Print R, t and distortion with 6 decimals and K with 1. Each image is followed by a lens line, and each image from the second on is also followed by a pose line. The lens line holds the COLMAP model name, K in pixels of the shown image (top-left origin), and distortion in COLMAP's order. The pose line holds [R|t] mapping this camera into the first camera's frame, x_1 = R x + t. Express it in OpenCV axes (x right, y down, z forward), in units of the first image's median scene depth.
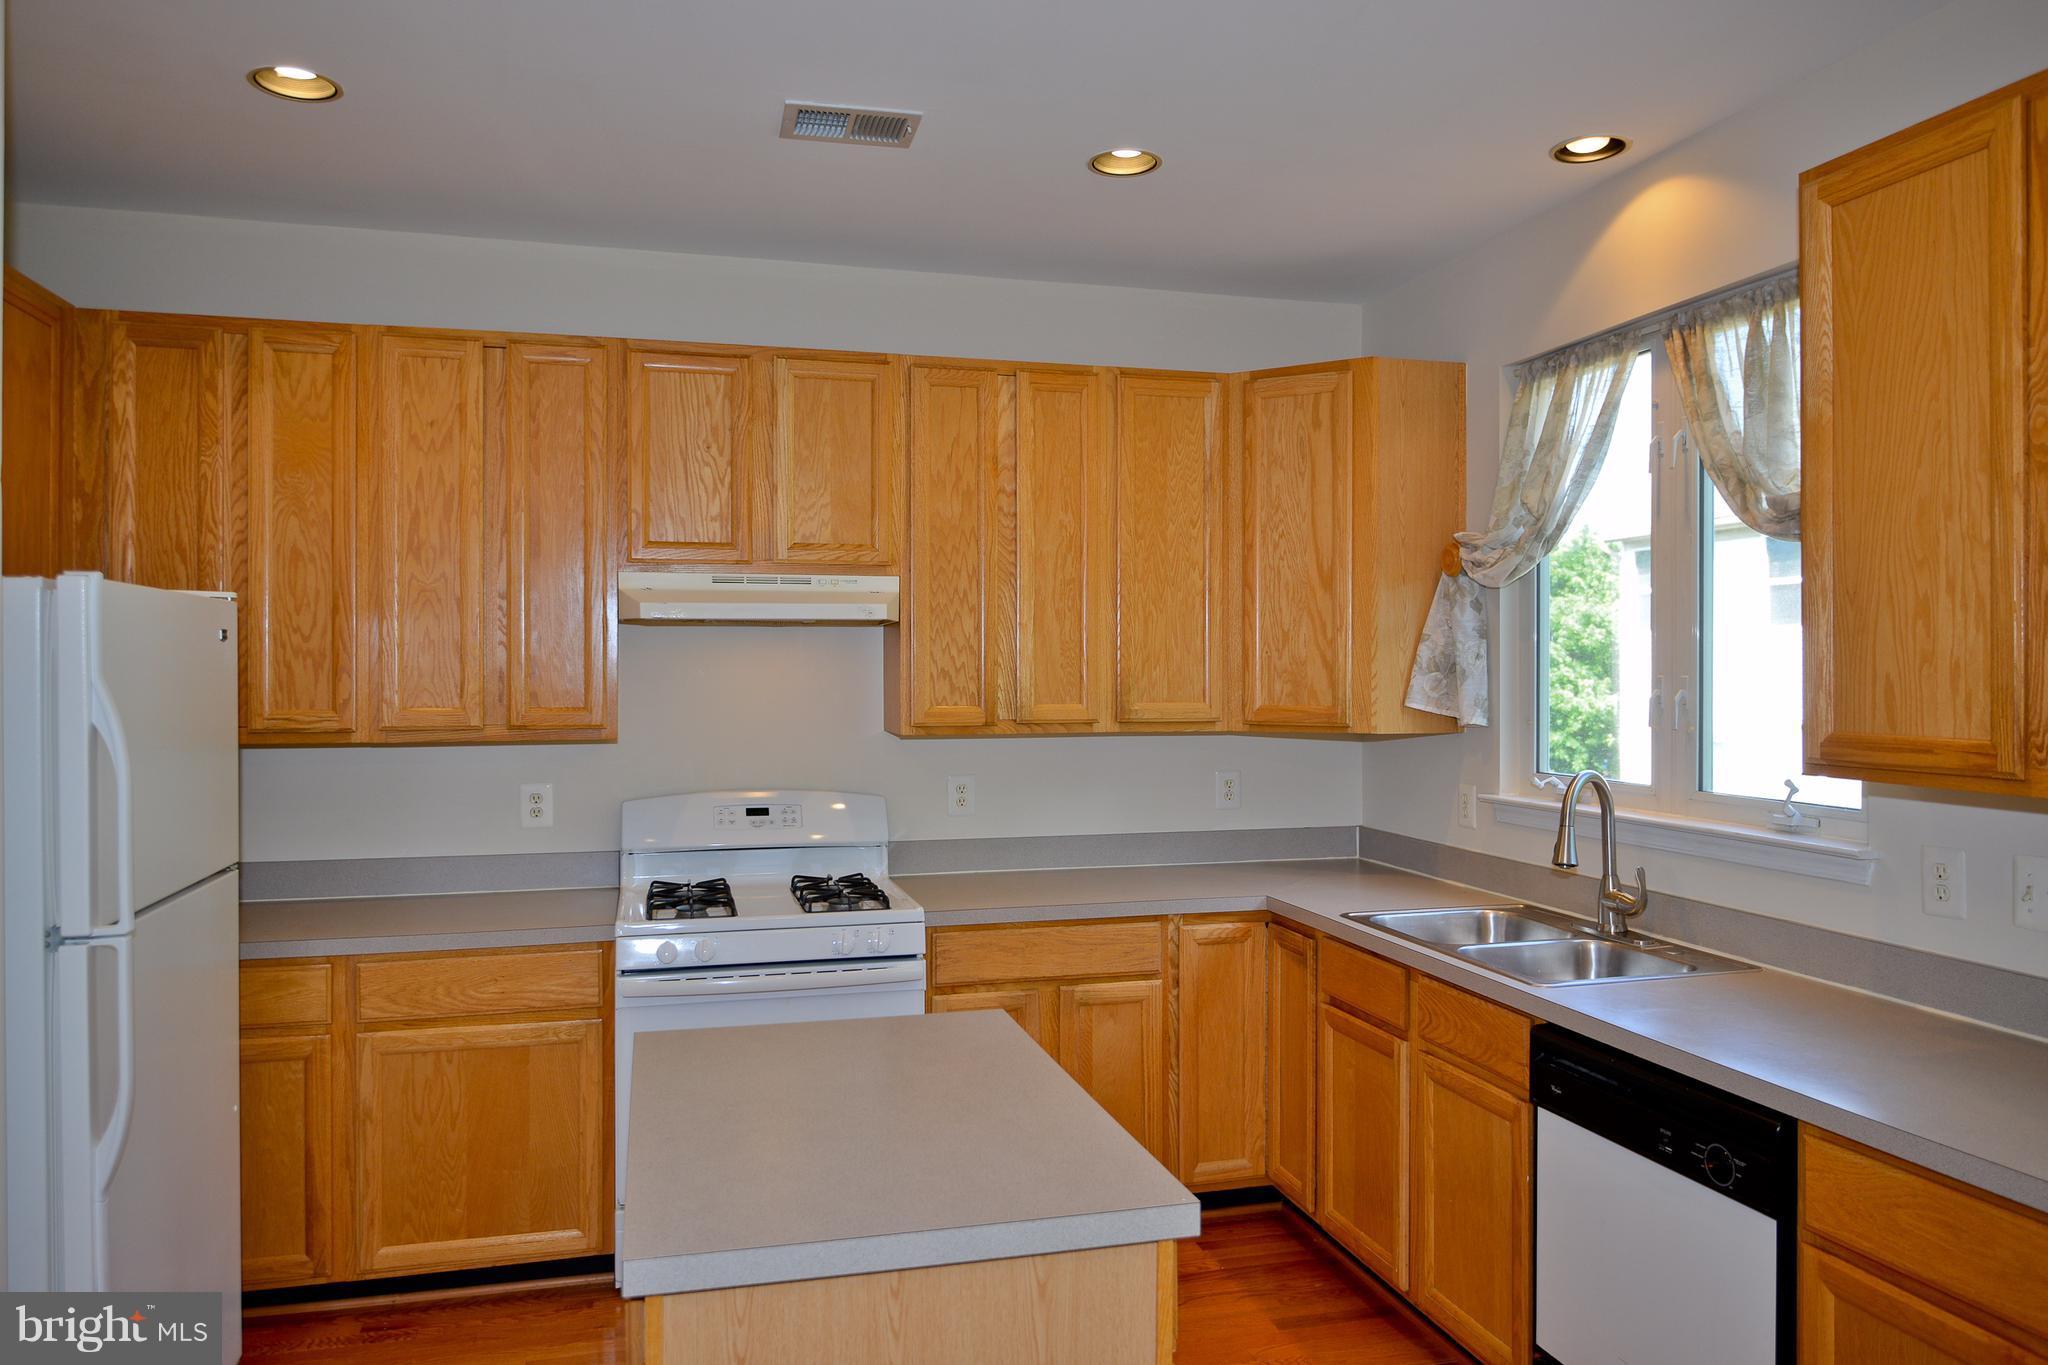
lens RADIAL K [[1374.3, 0, 1024.0], [0, 1374.3, 682.5], [0, 0, 1]] dist [0.017287, -0.053493]
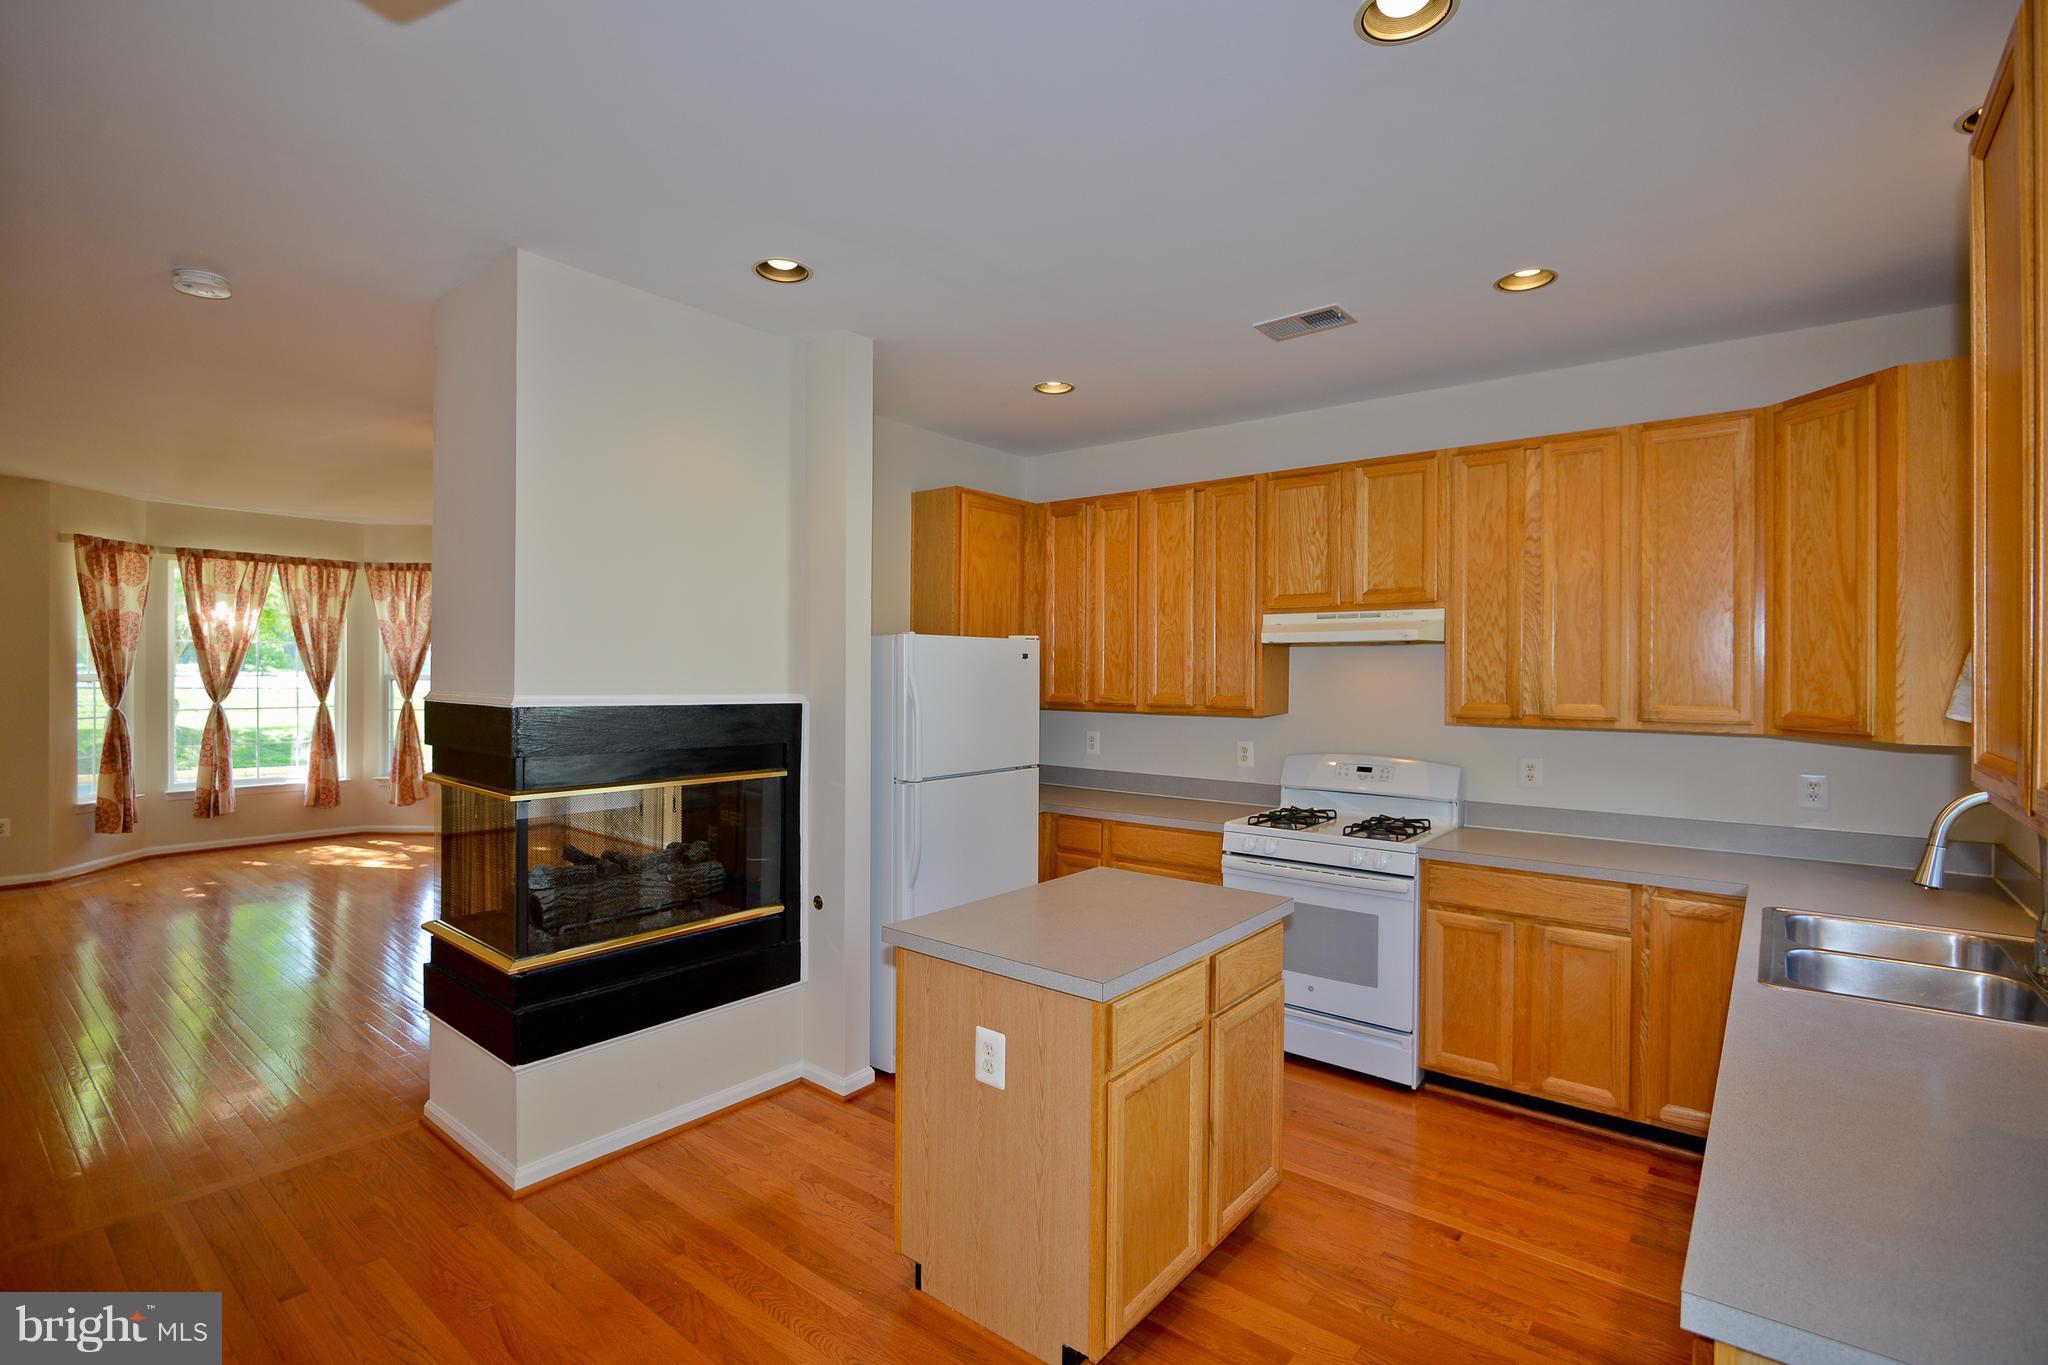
lens RADIAL K [[947.0, 0, 1024.0], [0, 947.0, 682.5], [0, 0, 1]] dist [0.001303, -0.013159]
pose [[0.593248, 0.013848, -0.804901, 0.439318], [-0.015614, 0.999862, 0.005695, -0.001062], [0.804868, 0.009189, 0.593382, 0.091003]]
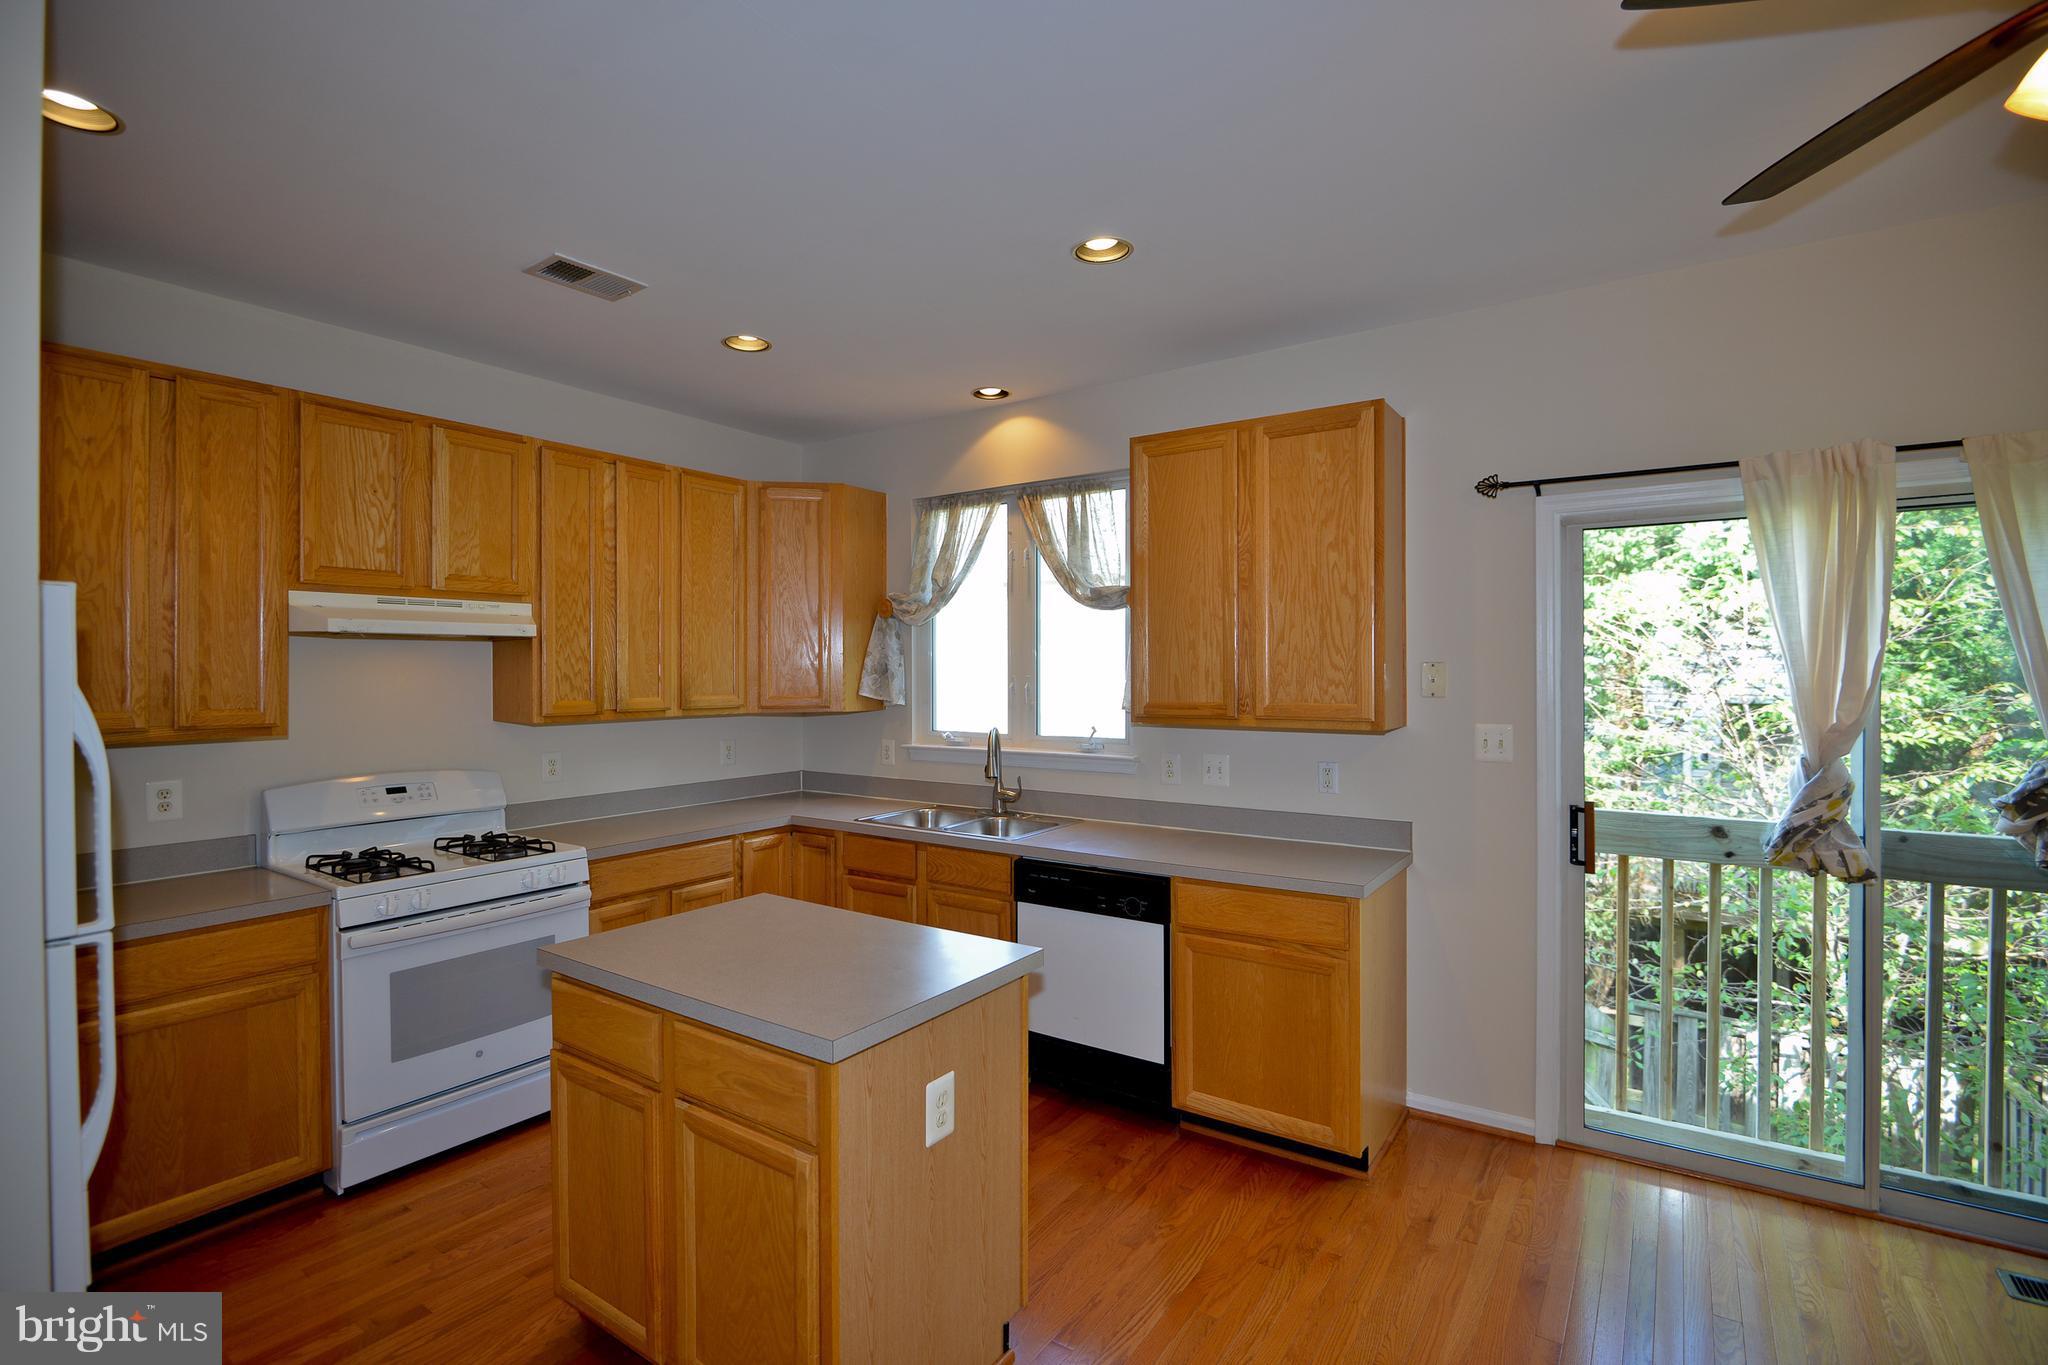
lens RADIAL K [[937.1, 0, 1024.0], [0, 937.1, 682.5], [0, 0, 1]] dist [-0.016680, -0.000718]
pose [[0.758877, -0.009524, 0.651164, -0.324910], [0.008678, 0.999952, 0.004513, -0.001138], [-0.651176, 0.002226, 0.758923, 0.005846]]
